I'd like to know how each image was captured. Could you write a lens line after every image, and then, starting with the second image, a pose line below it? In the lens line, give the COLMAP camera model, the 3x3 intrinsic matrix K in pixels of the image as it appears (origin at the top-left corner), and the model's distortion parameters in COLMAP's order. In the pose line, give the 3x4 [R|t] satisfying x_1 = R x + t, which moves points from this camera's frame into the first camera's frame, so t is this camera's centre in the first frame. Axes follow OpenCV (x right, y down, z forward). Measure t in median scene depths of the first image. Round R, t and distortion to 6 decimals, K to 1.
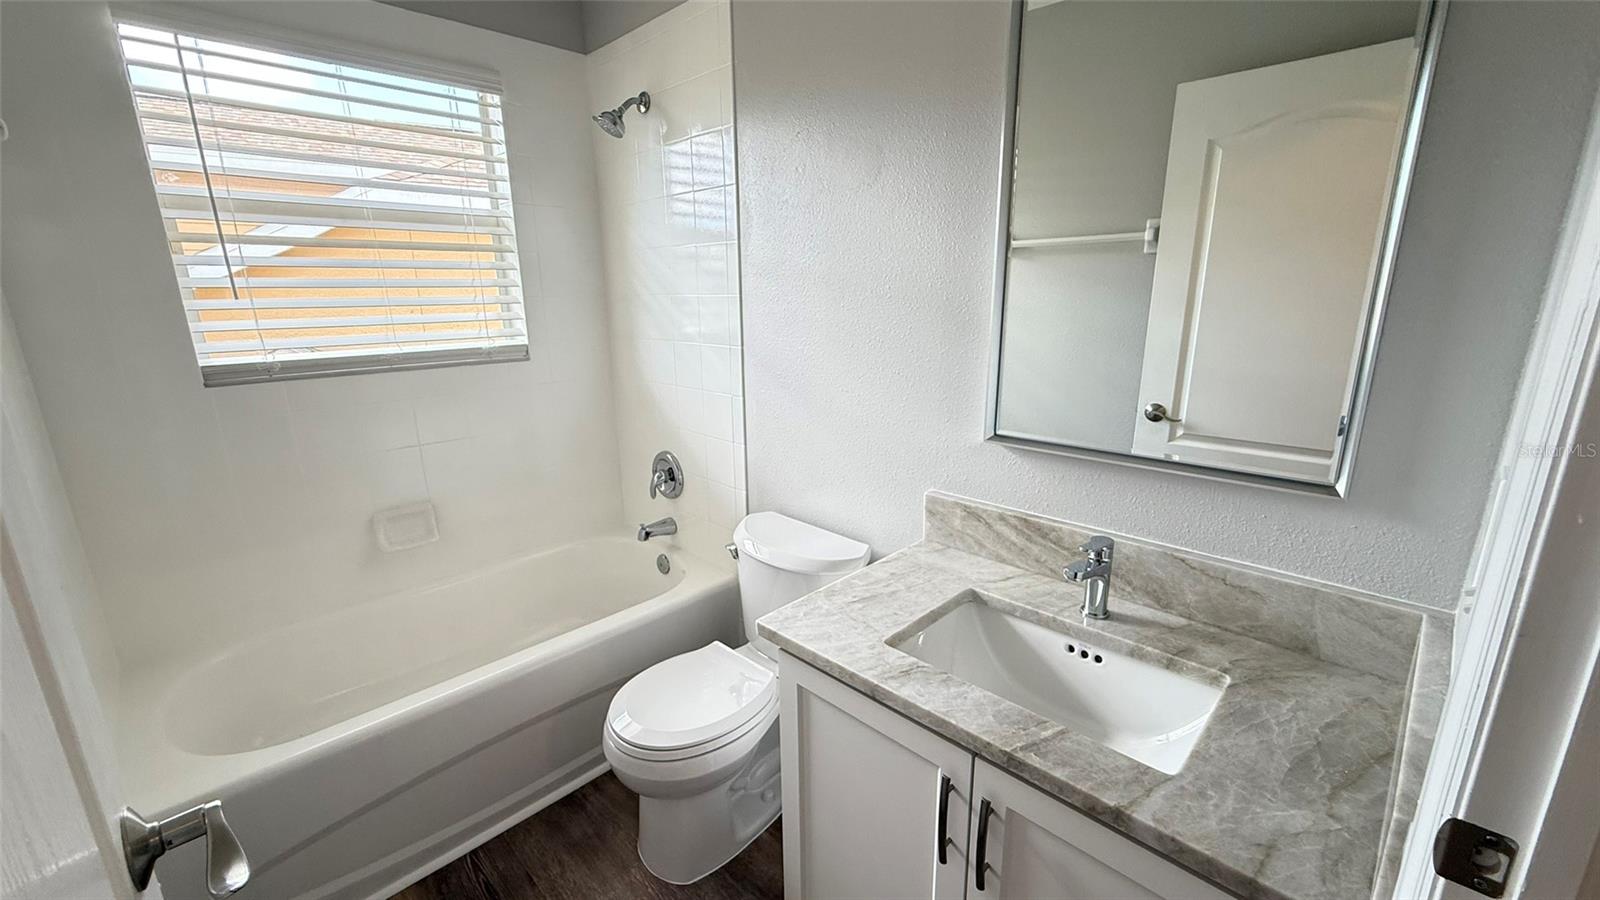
lens RADIAL K [[639.1, 0, 790.1], [0, 639.1, 449.6], [0, 0, 1]] dist [-0.000583, 0.000372]
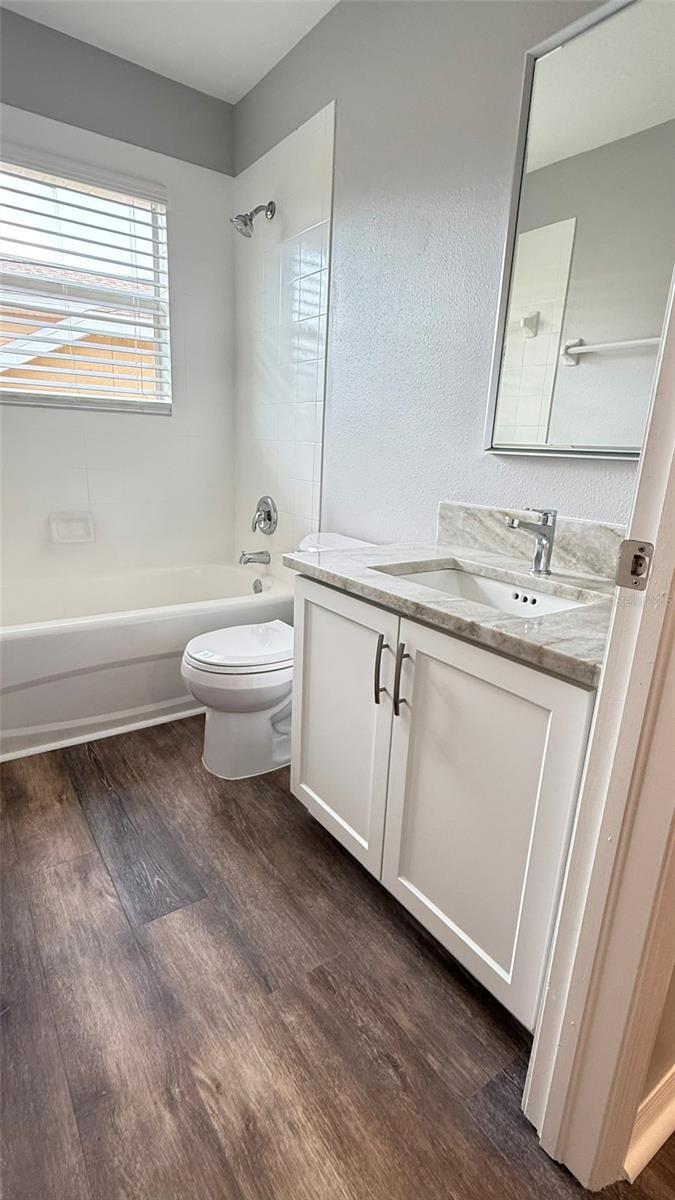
lens RADIAL K [[568.0, 0, 329.0], [0, 568.0, 597.4], [0, 0, 1]] dist [-0.000173, 0.000246]
pose [[0.982029, 0.102730, -0.158324, 0.184296], [-0.099899, 0.994664, 0.025754, 0.237270], [0.160125, -0.009474, 0.987051, -0.139486]]
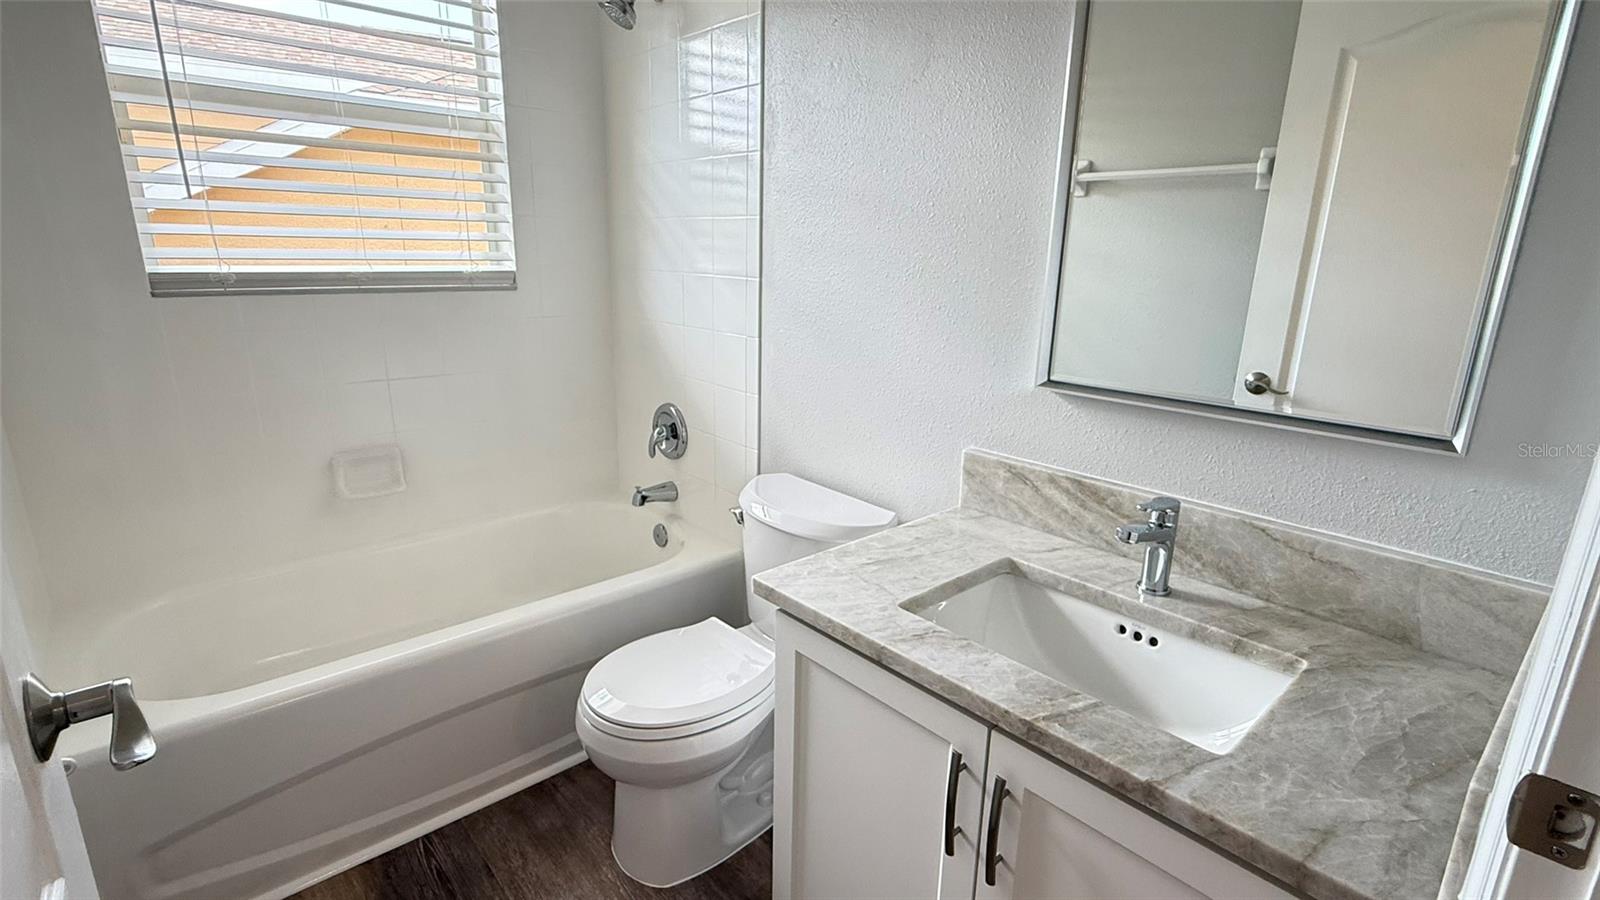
lens RADIAL K [[757.3, 0, 792.8], [0, 757.3, 448.4], [0, 0, 1]] dist [-0.000173, 0.000246]
pose [[0.997824, 0.047855, -0.045347, 0.029418], [-0.047164, 0.998756, 0.016199, 0.056977], [0.046066, -0.014025, 0.998840, -0.010545]]
